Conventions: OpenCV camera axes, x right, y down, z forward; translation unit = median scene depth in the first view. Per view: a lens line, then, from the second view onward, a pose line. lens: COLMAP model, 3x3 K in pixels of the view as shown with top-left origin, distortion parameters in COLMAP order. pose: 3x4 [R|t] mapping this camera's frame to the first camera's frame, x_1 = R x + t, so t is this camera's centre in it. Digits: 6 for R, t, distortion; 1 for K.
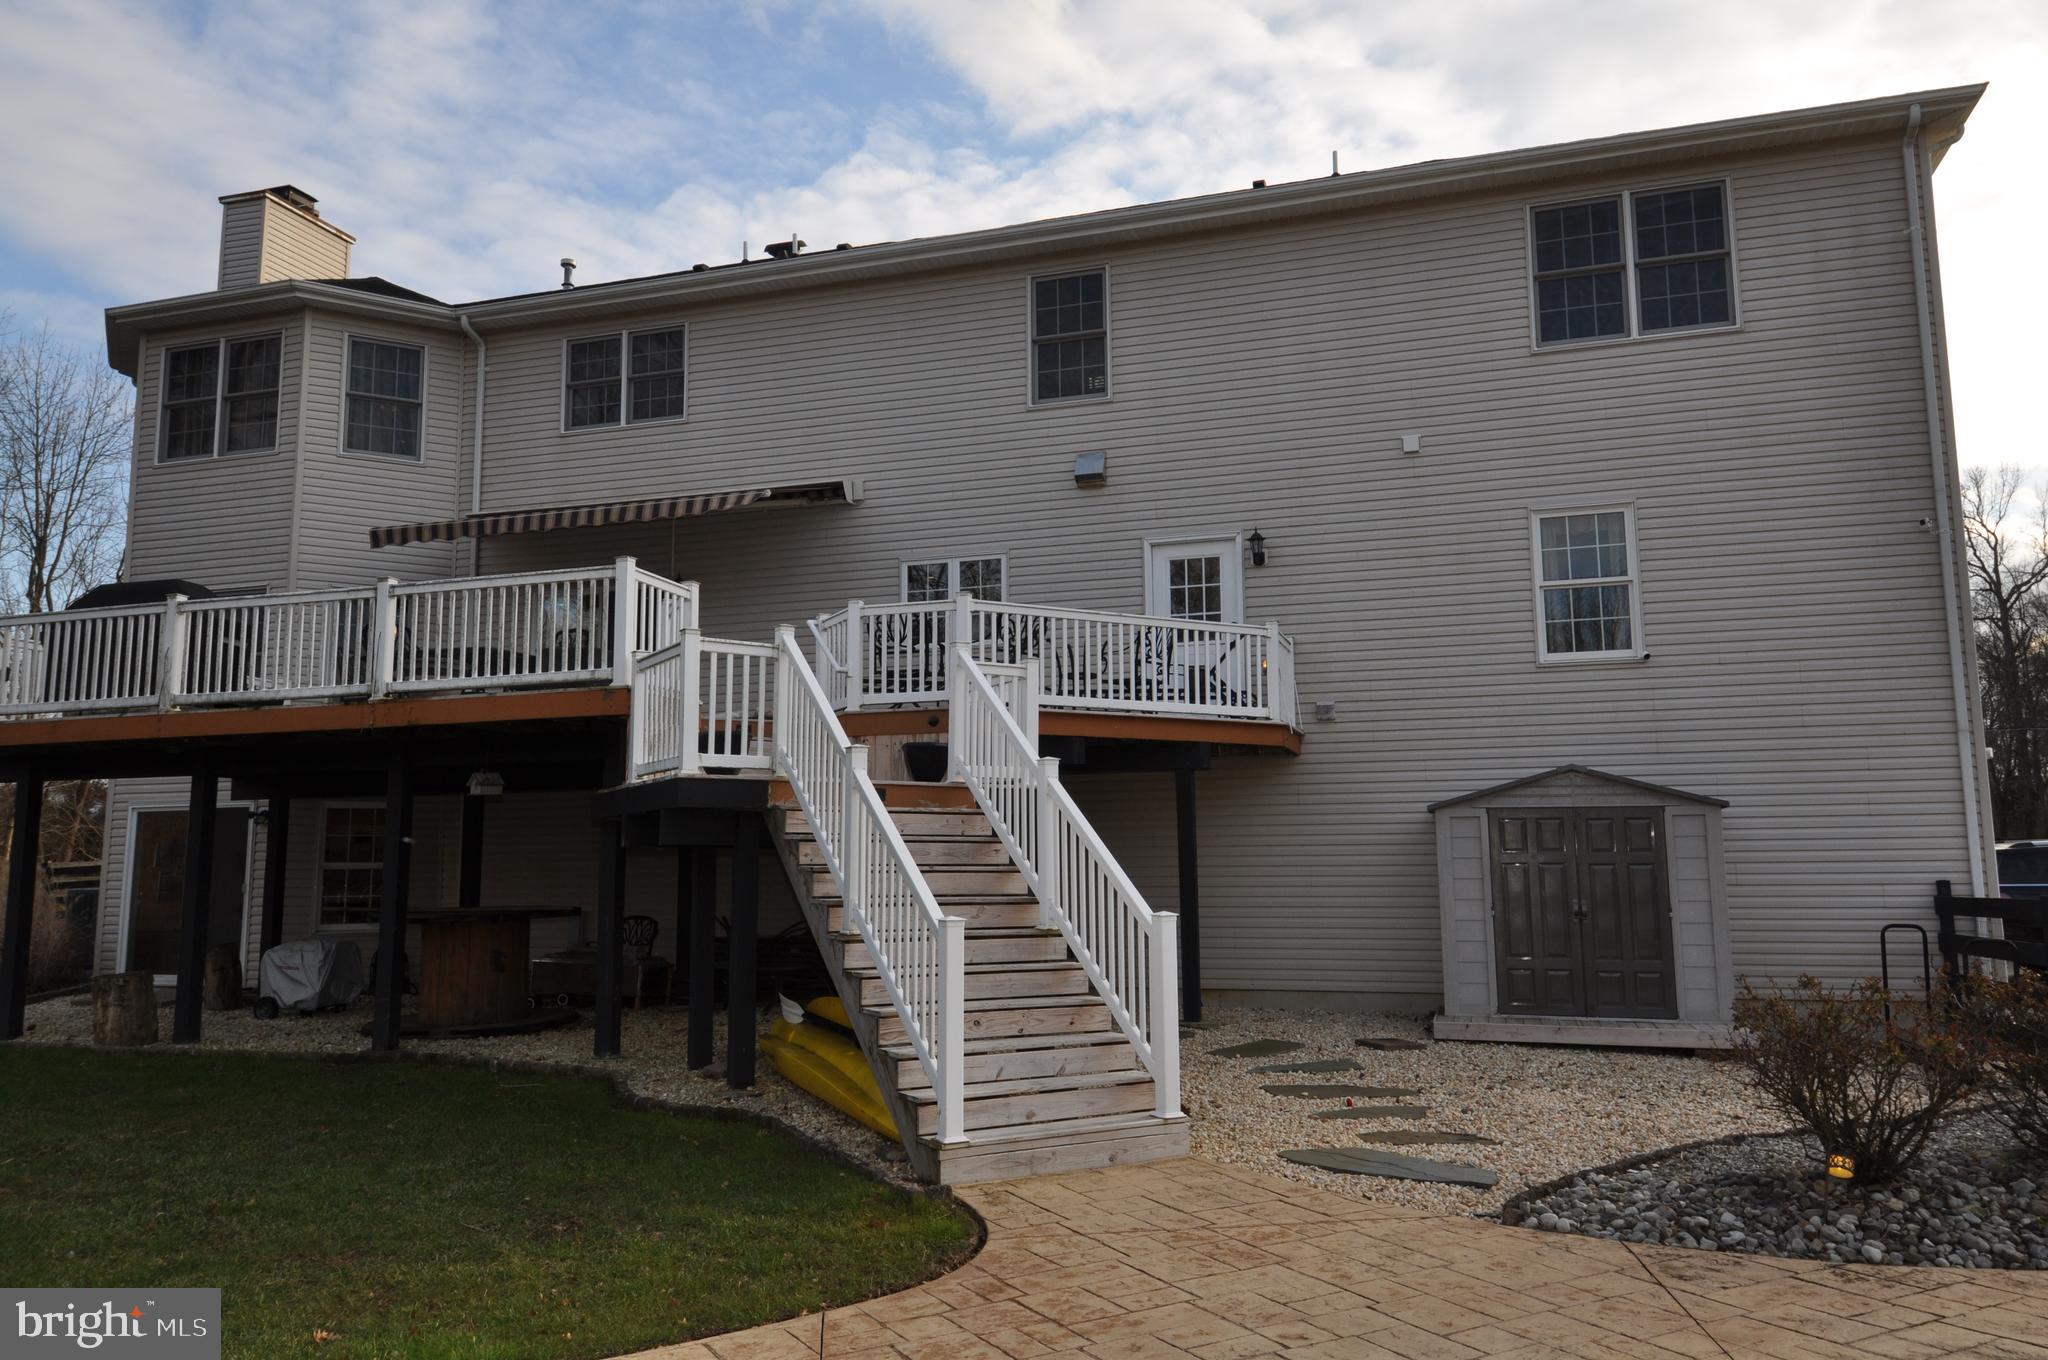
lens RADIAL K [[1462.7, 0, 1024.0], [0, 1462.7, 680.0], [0, 0, 1]] dist [0.060701, -0.067281]
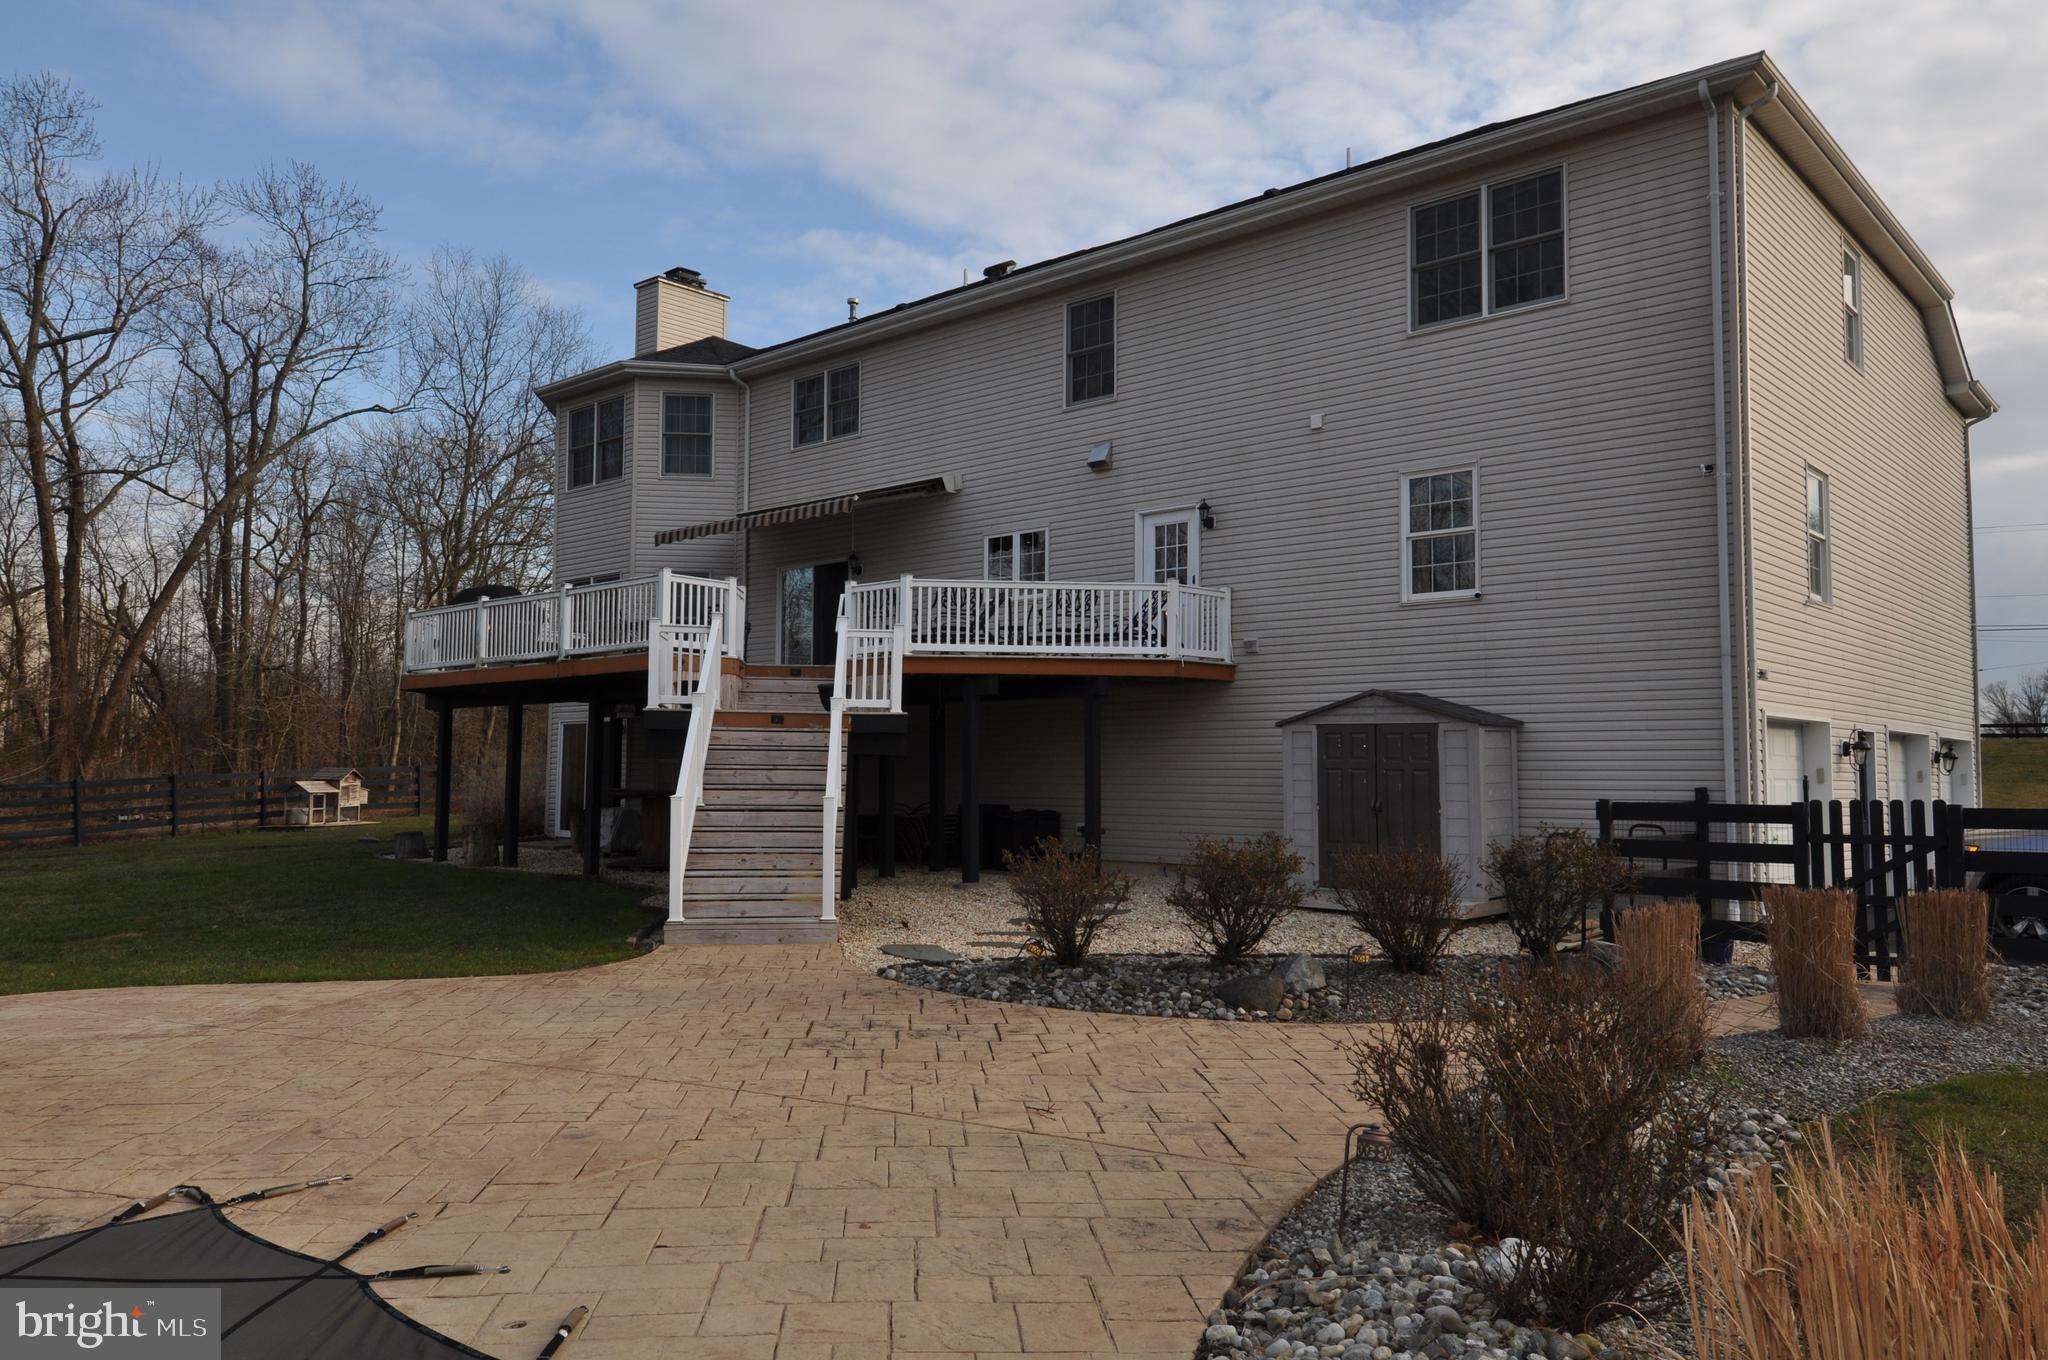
lens RADIAL K [[1462.7, 0, 1024.0], [0, 1462.7, 680.0], [0, 0, 1]] dist [0.060701, -0.067281]
pose [[0.911205, -0.013265, -0.411739, 0.539956], [0.040961, 0.997446, 0.058515, -0.030131], [0.409911, -0.070184, 0.909421, -0.206766]]
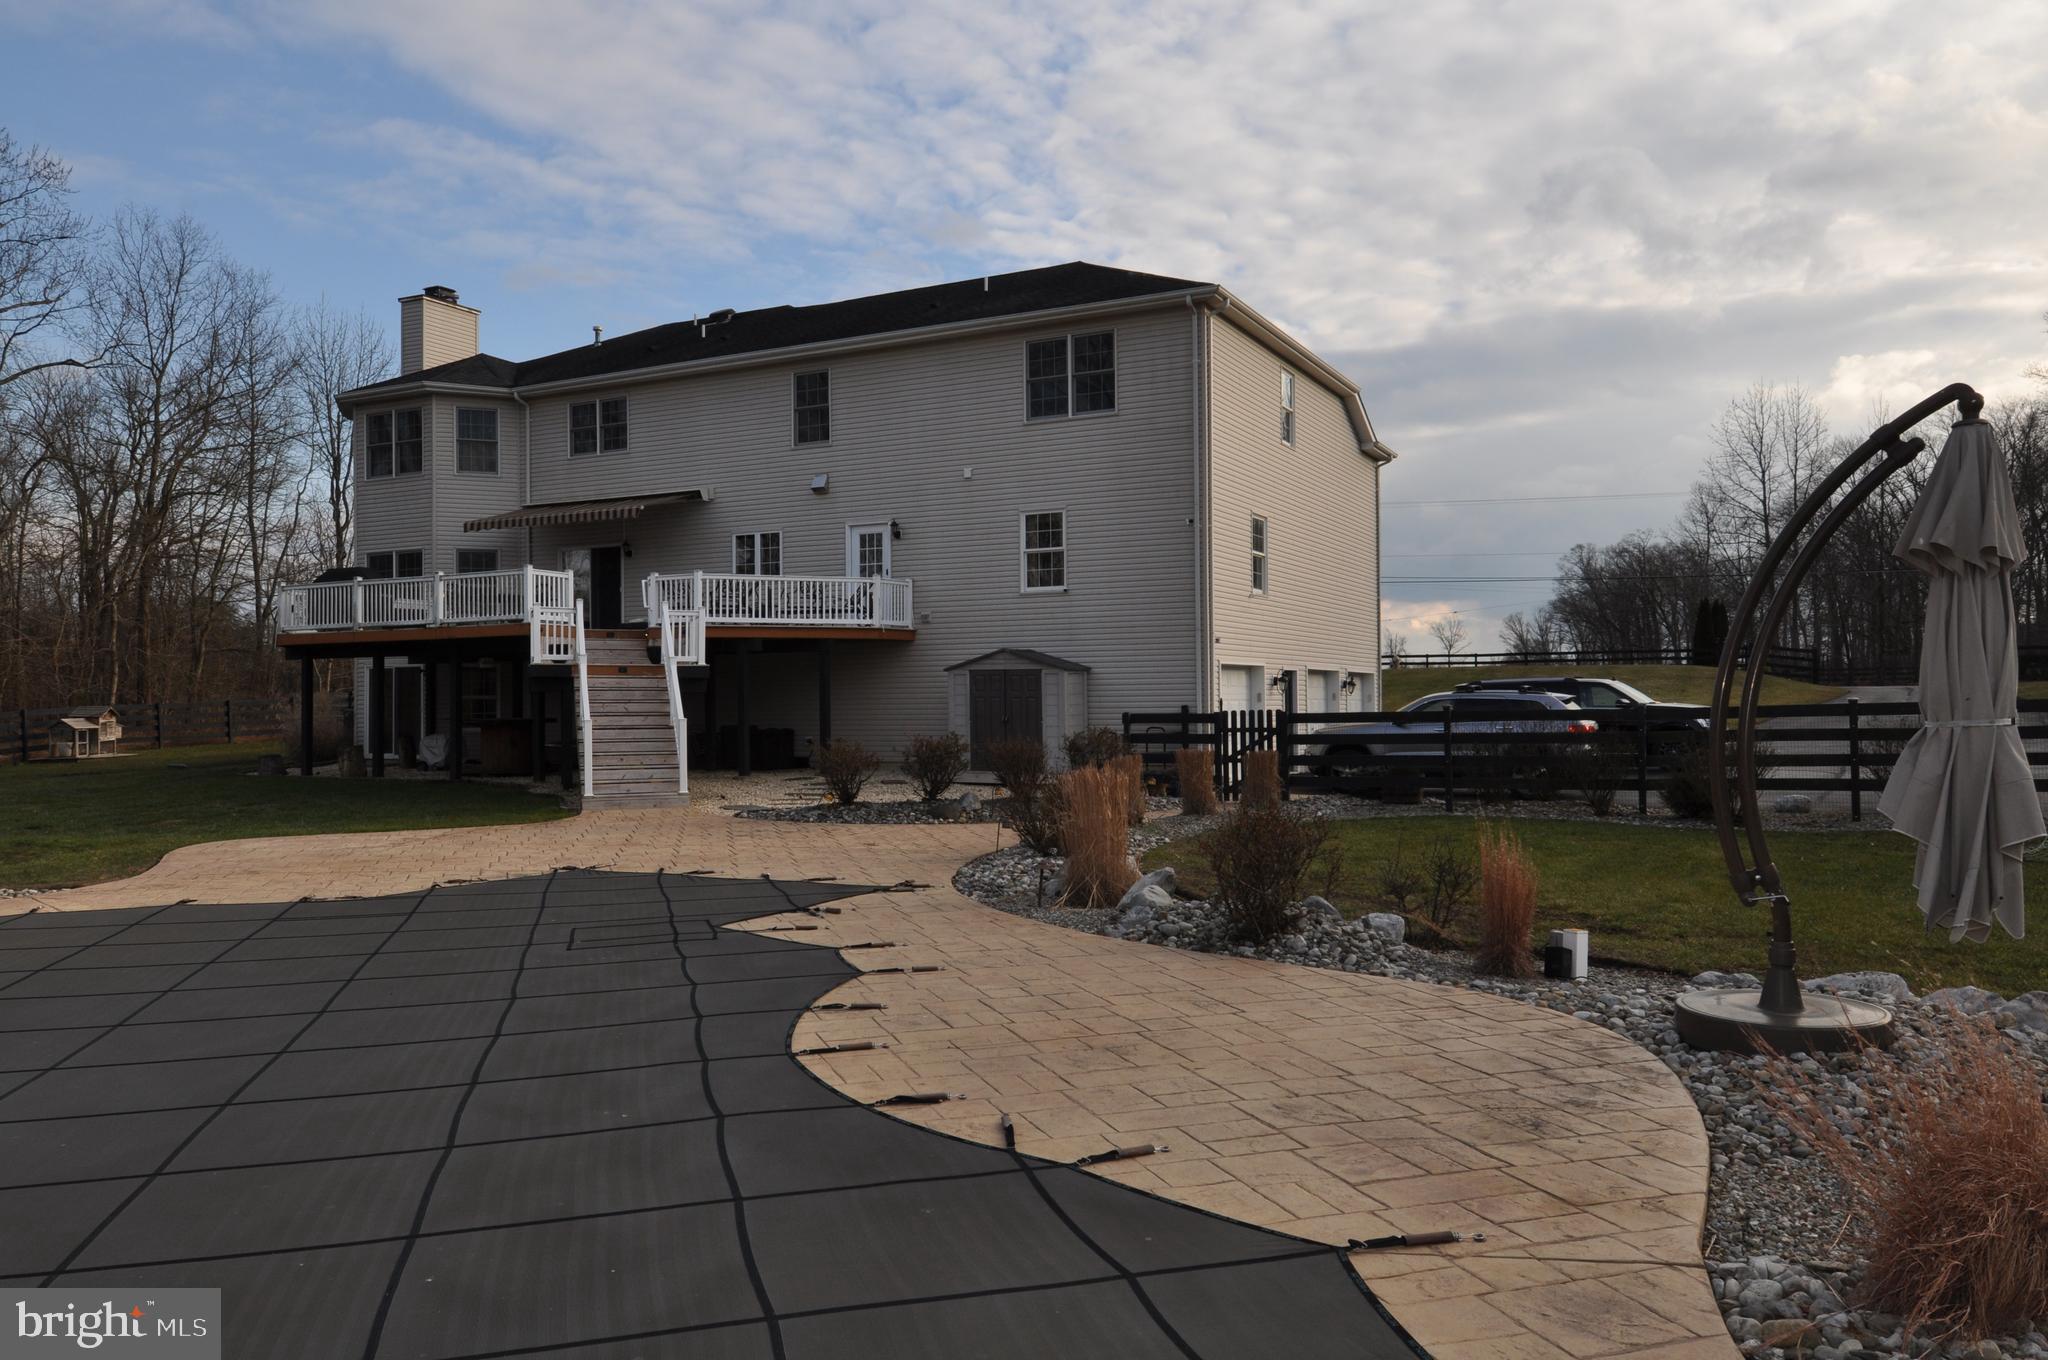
lens RADIAL K [[1462.7, 0, 1024.0], [0, 1462.7, 680.0], [0, 0, 1]] dist [0.060701, -0.067281]
pose [[0.985007, -0.002471, -0.172498, 0.656071], [0.022778, 0.993006, 0.115843, -0.114678], [0.171005, -0.118035, 0.978174, -0.836861]]
